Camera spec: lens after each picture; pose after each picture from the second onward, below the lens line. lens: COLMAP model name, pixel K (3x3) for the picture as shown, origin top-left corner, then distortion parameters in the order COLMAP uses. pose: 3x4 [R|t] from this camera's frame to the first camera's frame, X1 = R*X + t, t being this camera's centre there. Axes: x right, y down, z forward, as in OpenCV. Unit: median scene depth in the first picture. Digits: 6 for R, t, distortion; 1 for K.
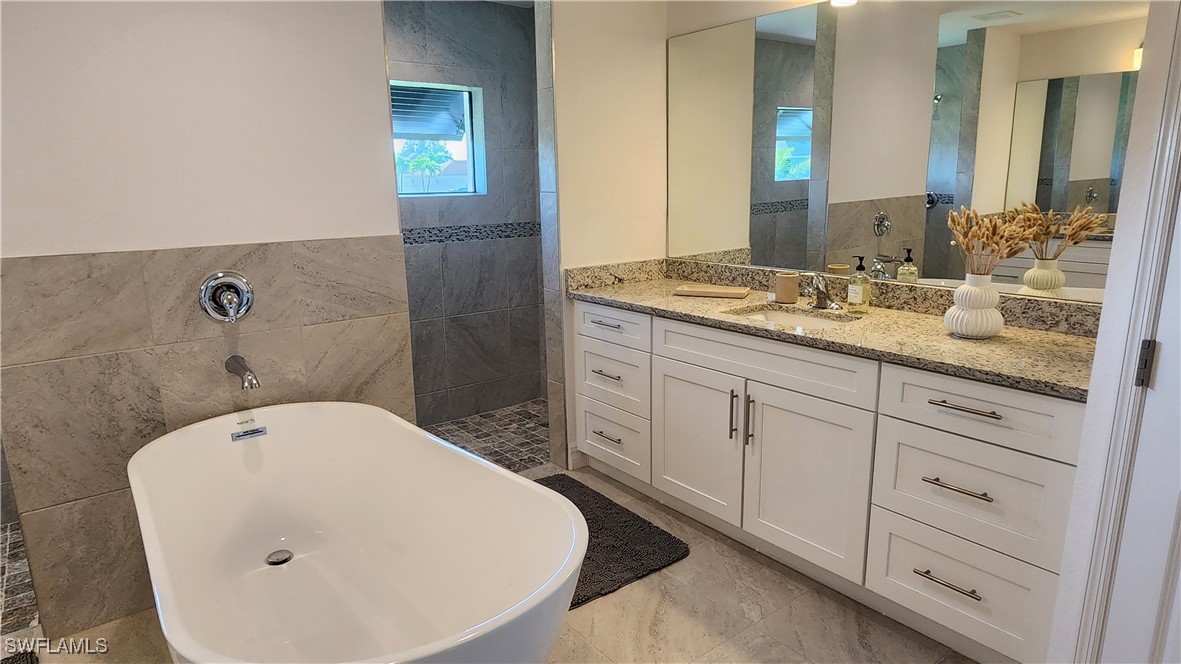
lens RADIAL K [[693.9, 0, 590.5], [0, 693.9, 332.0], [0, 0, 1]] dist [0.005250, 0.000337]
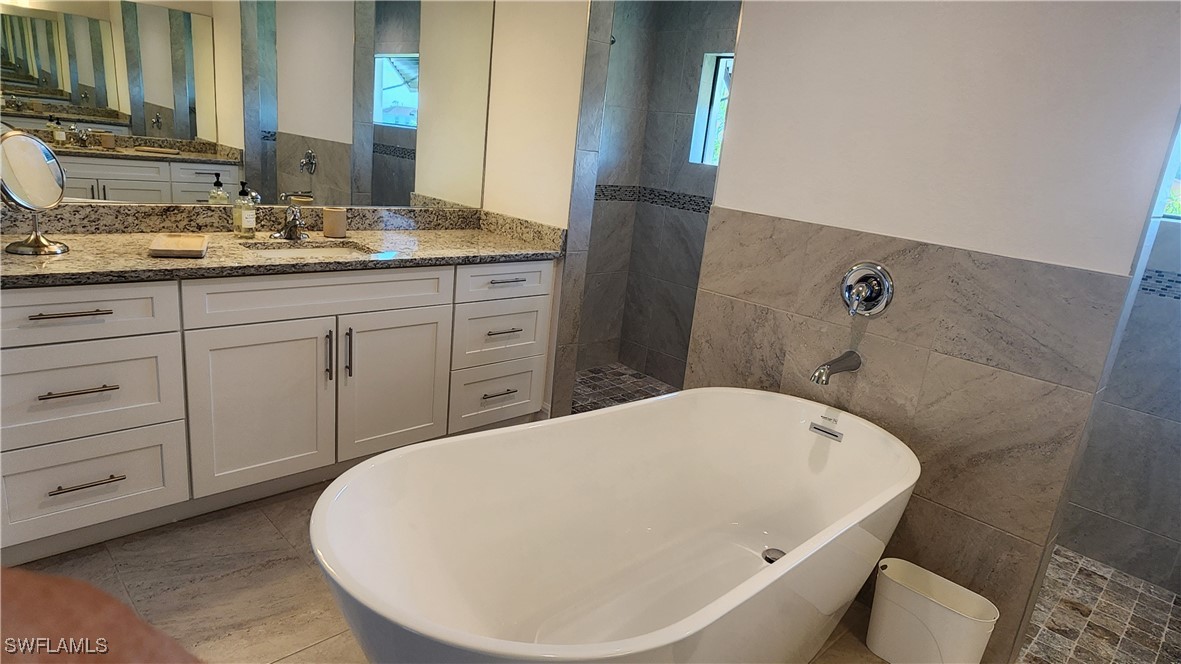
lens RADIAL K [[693.9, 0, 590.5], [0, 693.9, 332.0], [0, 0, 1]] dist [0.005250, 0.000337]
pose [[0.110333, 0.299075, -0.947829, 0.327802], [-0.305210, 0.917769, 0.254062, -0.120487], [0.945872, 0.261255, 0.192541, 0.484600]]
